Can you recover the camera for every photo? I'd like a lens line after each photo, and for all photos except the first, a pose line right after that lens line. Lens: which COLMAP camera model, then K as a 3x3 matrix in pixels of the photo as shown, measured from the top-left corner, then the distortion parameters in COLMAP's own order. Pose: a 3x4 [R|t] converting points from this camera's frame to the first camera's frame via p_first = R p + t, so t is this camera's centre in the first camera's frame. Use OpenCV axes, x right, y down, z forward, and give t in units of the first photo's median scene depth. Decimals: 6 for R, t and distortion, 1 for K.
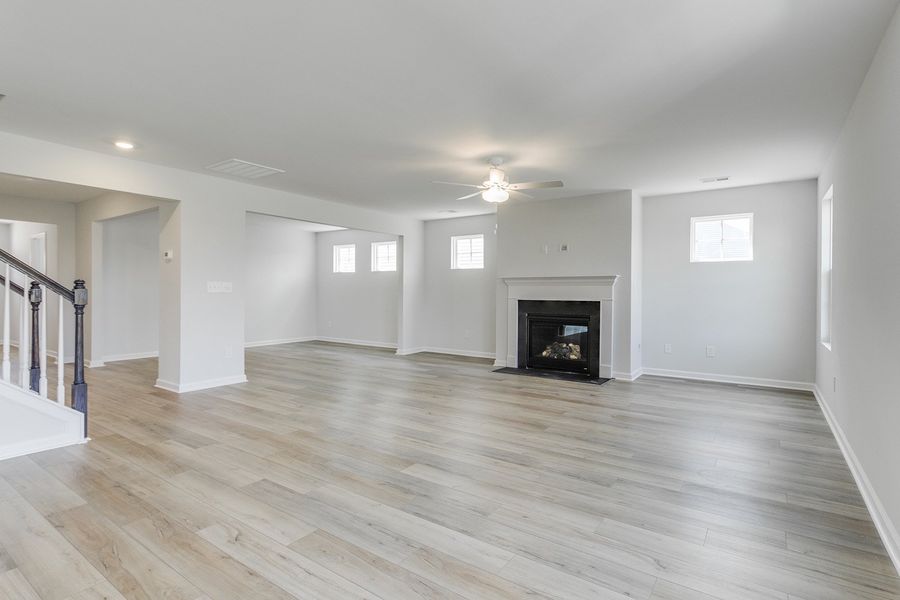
lens RADIAL K [[446.2, 0, 456.1], [0, 446.2, 295.1], [0, 0, 1]] dist [-0.000506, 0.000533]
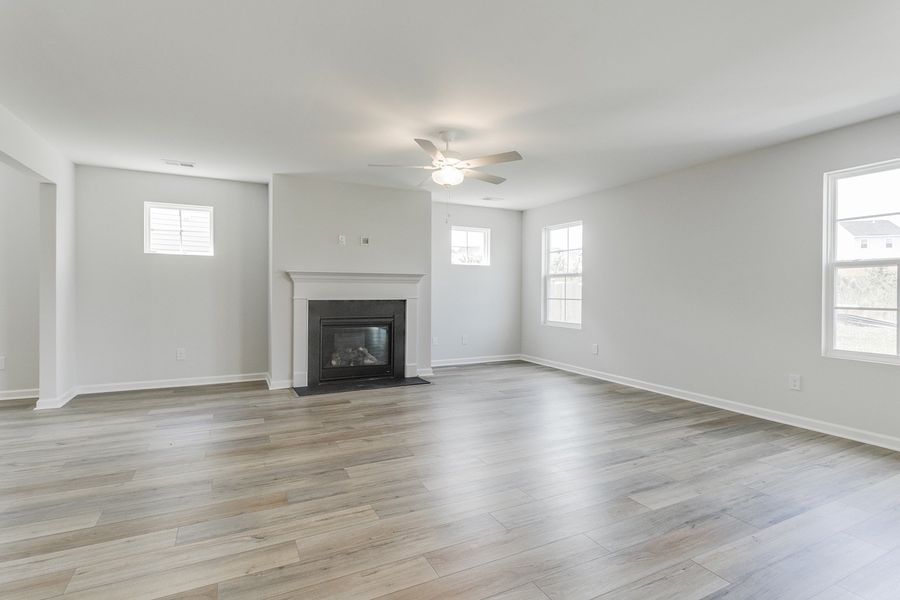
lens RADIAL K [[446.2, 0, 458.9], [0, 446.2, 282.4], [0, 0, 1]] dist [-0.000506, 0.000533]
pose [[0.474395, 0.013645, 0.880206, -0.556014], [0.002585, 0.999854, -0.016893, -0.008287], [-0.880308, 0.010289, 0.474290, 0.493952]]
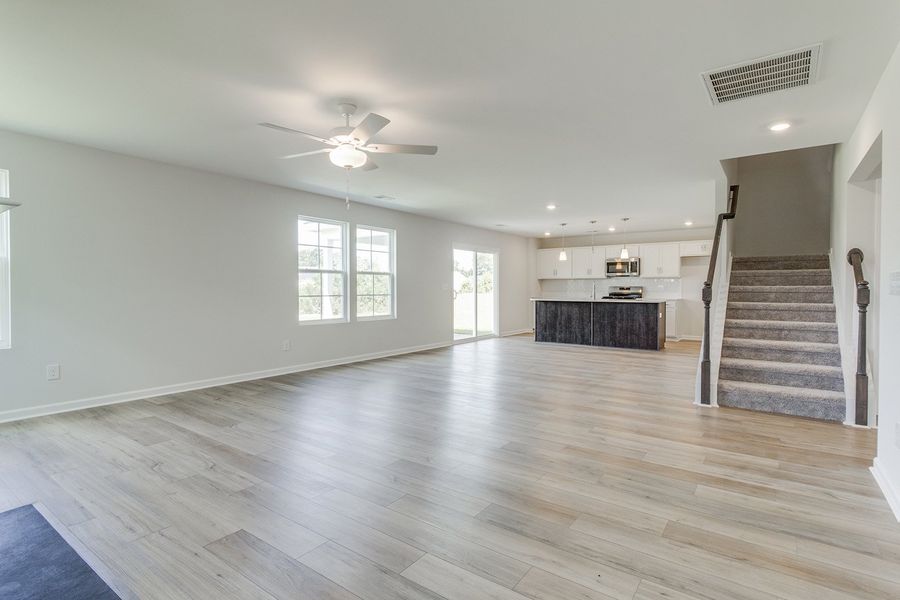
lens RADIAL K [[446.2, 0, 454.3], [0, 446.2, 294.7], [0, 0, 1]] dist [-0.000506, 0.000533]
pose [[-0.999704, -0.011317, 0.021546, -0.090294], [-0.010867, 0.999722, 0.020914, -0.010400], [-0.021777, 0.020673, -0.999549, 1.479030]]
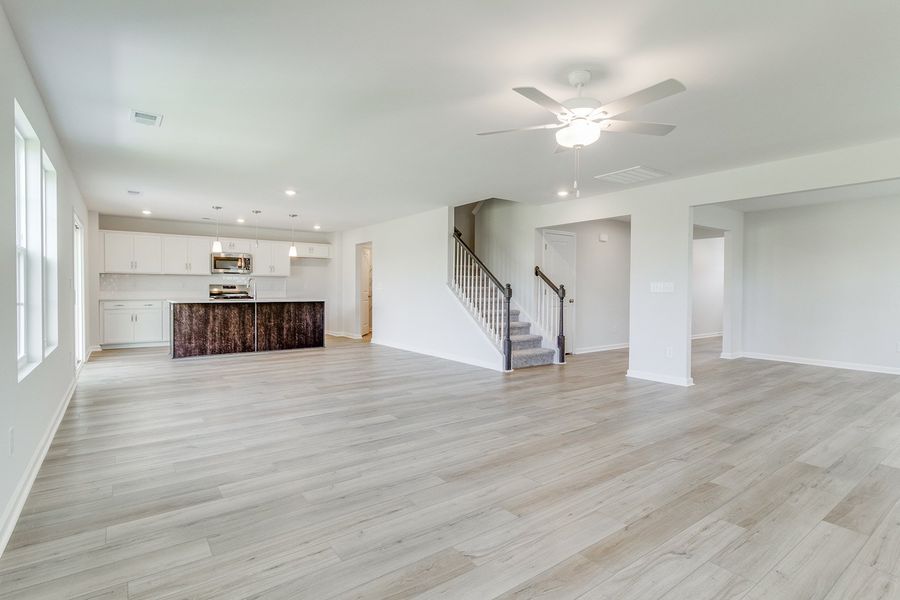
lens RADIAL K [[446.2, 0, 455.2], [0, 446.2, 300.7], [0, 0, 1]] dist [-0.000506, 0.000533]
pose [[-0.326795, 0.015677, -0.944965, 0.619157], [-0.015533, 0.999638, 0.021956, -0.002693], [0.944967, 0.021853, -0.326434, 0.891074]]
